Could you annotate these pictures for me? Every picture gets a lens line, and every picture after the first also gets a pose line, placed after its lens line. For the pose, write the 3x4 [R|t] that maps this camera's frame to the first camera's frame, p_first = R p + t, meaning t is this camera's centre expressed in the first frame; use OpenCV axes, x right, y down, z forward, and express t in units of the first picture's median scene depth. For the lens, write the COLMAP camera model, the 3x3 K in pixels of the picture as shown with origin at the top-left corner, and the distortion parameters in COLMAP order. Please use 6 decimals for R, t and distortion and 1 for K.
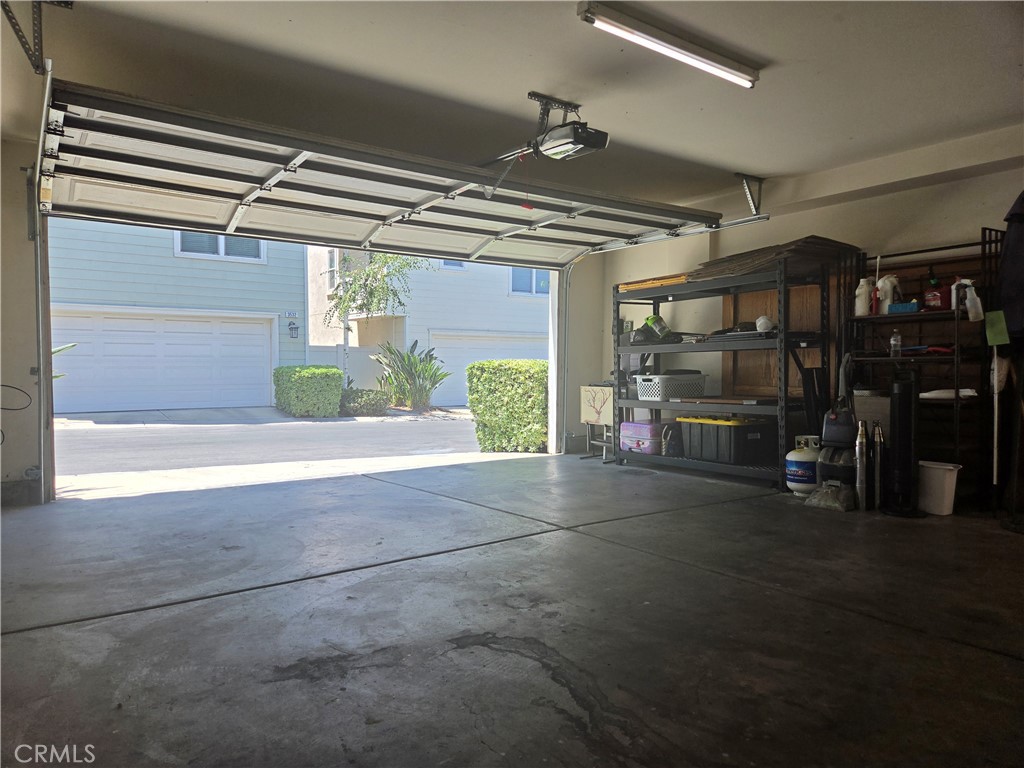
lens RADIAL K [[690.7, 0, 511.2], [0, 690.7, 384.9], [0, 0, 1]] dist [-0.003611, -0.001931]
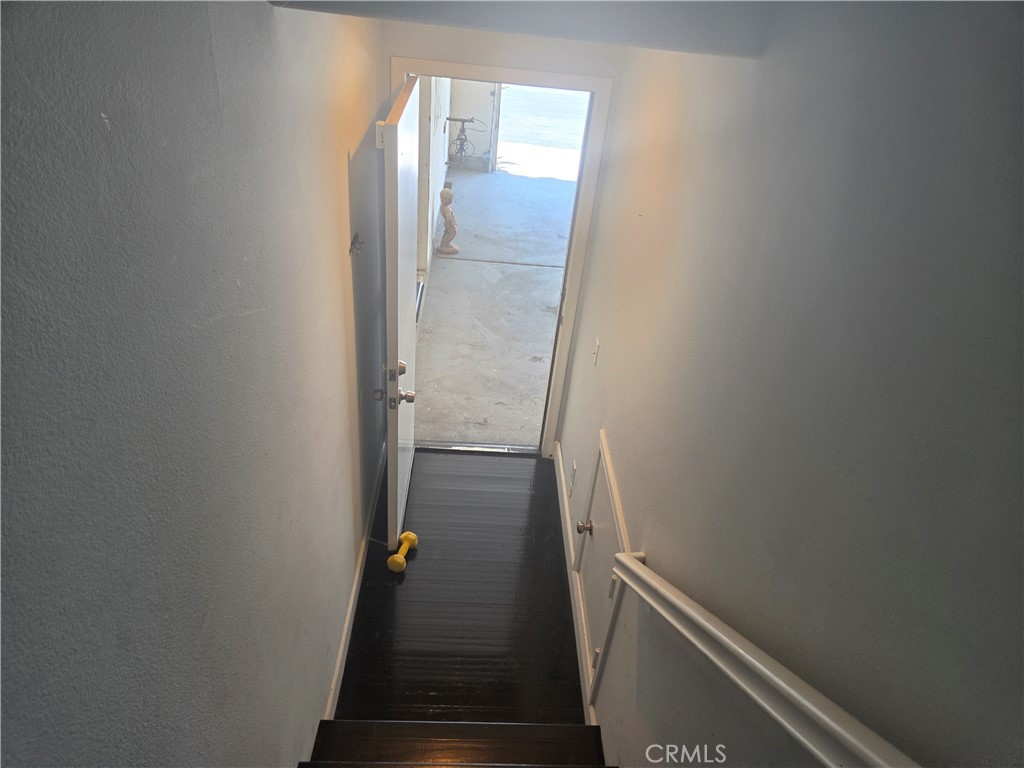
lens RADIAL K [[690.7, 0, 512.7], [0, 690.7, 384.0], [0, 0, 1]] dist [-0.003611, -0.001931]
pose [[0.821926, 0.371244, -0.431989, 0.608732], [-0.098981, 0.839970, 0.533529, -0.560870], [0.560927, -0.395762, 0.727140, -0.854386]]
